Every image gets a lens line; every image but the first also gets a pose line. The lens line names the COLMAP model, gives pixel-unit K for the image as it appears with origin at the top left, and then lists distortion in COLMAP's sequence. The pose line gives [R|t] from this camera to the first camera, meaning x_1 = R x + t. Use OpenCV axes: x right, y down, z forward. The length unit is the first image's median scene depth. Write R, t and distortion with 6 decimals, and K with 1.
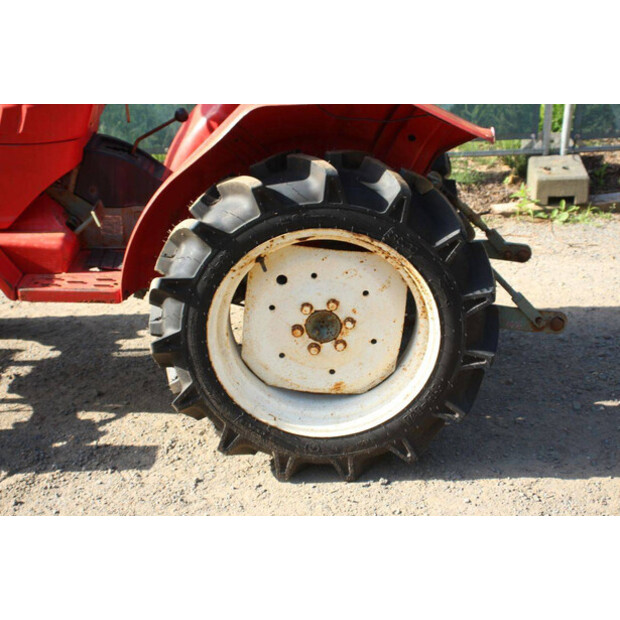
lens RADIAL K [[1082.4, 0, 310.0], [0, 1082.4, 310.0], [0, 0, 1]] dist [0.160235, 0.246500]
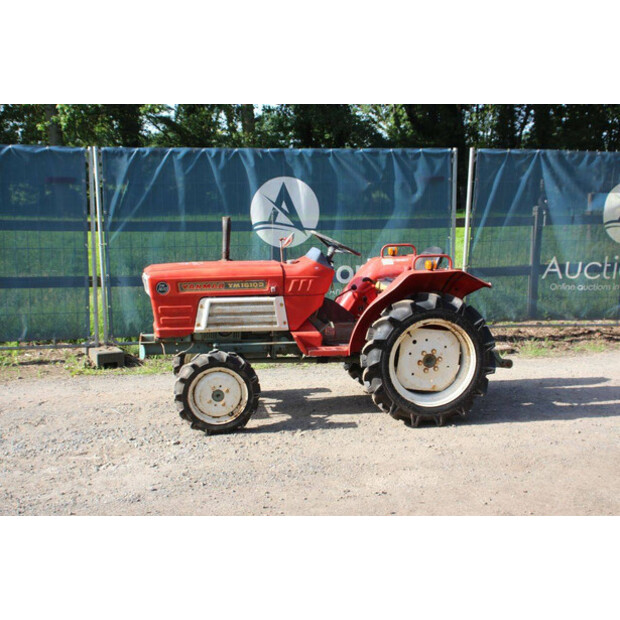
lens RADIAL K [[835.1, 0, 320.0], [0, 835.1, 308.3], [0, 0, 1]] dist [0.043973, 0.025356]
pose [[0.979387, -0.011430, 0.201671, -0.625869], [0.064031, 0.964475, -0.256295, 0.377490], [-0.191577, 0.263926, 0.945326, -0.826148]]
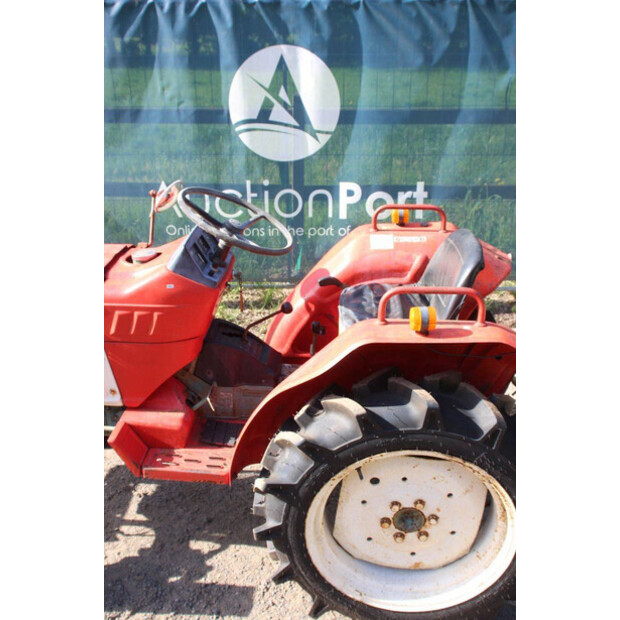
lens RADIAL K [[648.9, 0, 309.9], [0, 648.9, 317.6], [0, 0, 1]] dist [-0.016490, 0.011076]
pose [[0.998316, 0.040511, -0.041513, -0.069177], [-0.040272, 0.999167, 0.006577, -0.190199], [0.041745, -0.004894, 0.999116, 0.329825]]
